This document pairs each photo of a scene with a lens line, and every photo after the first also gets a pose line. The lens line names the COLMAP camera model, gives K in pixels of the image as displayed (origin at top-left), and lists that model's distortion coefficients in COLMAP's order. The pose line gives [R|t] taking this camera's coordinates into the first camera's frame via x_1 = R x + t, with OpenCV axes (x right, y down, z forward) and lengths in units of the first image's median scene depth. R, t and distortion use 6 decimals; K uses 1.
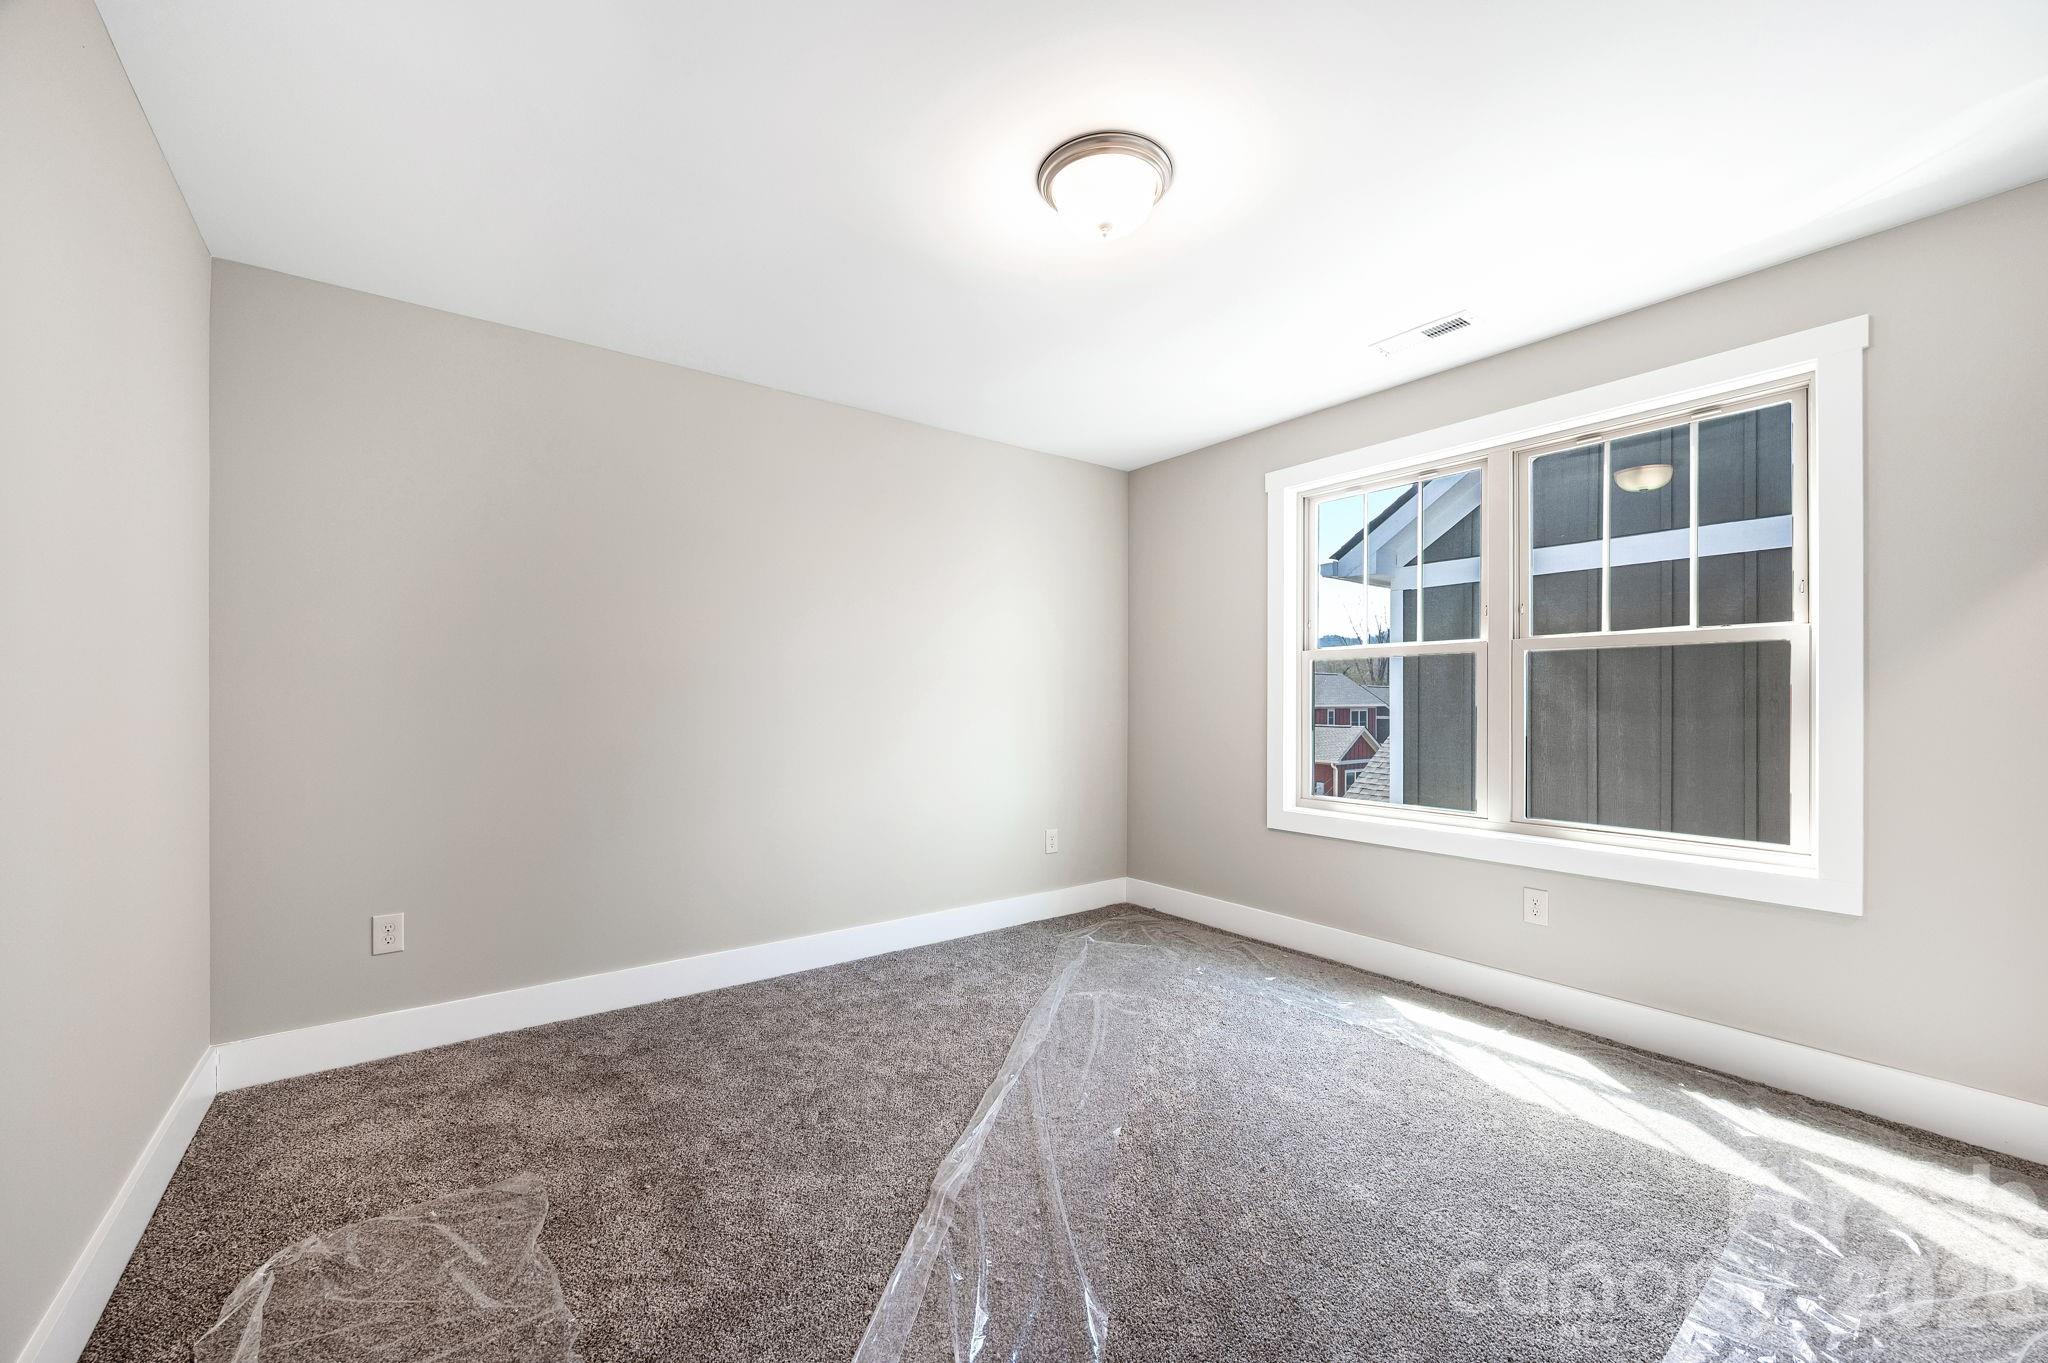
lens RADIAL K [[810.9, 0, 1026.5], [0, 810.9, 712.4], [0, 0, 1]] dist [0.018863, -0.000040]
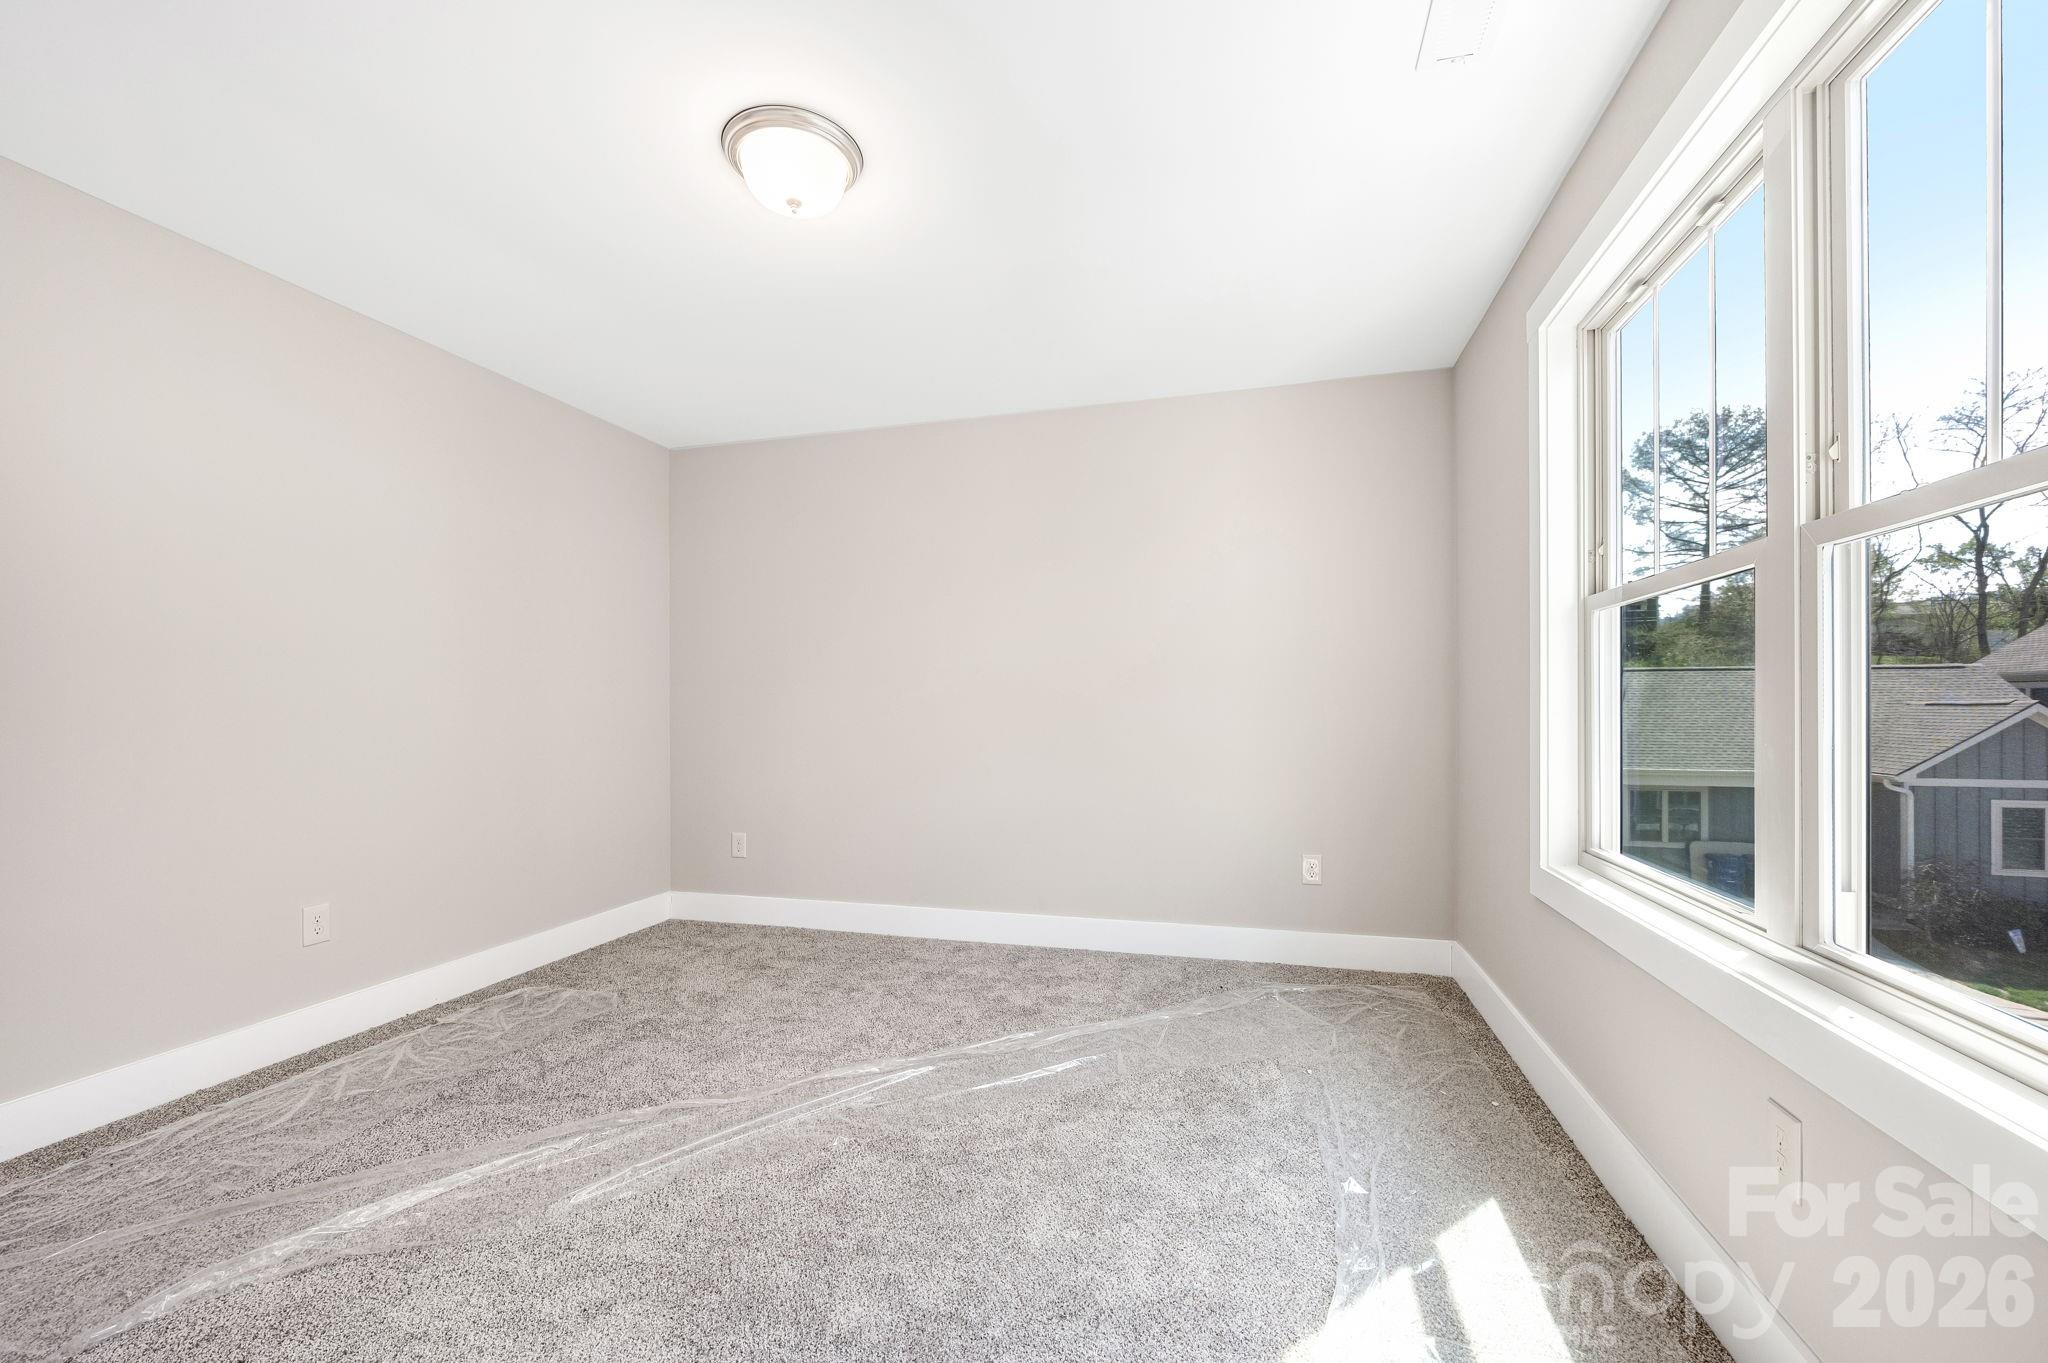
lens RADIAL K [[847.4, 0, 1026.7], [0, 847.4, 697.5], [0, 0, 1]] dist [0.001575, 0.000055]
pose [[0.621607, -0.007256, -0.783295, 0.688622], [-0.015143, 0.999659, -0.021277, 0.021929], [0.783183, 0.025087, 0.621285, 0.373887]]
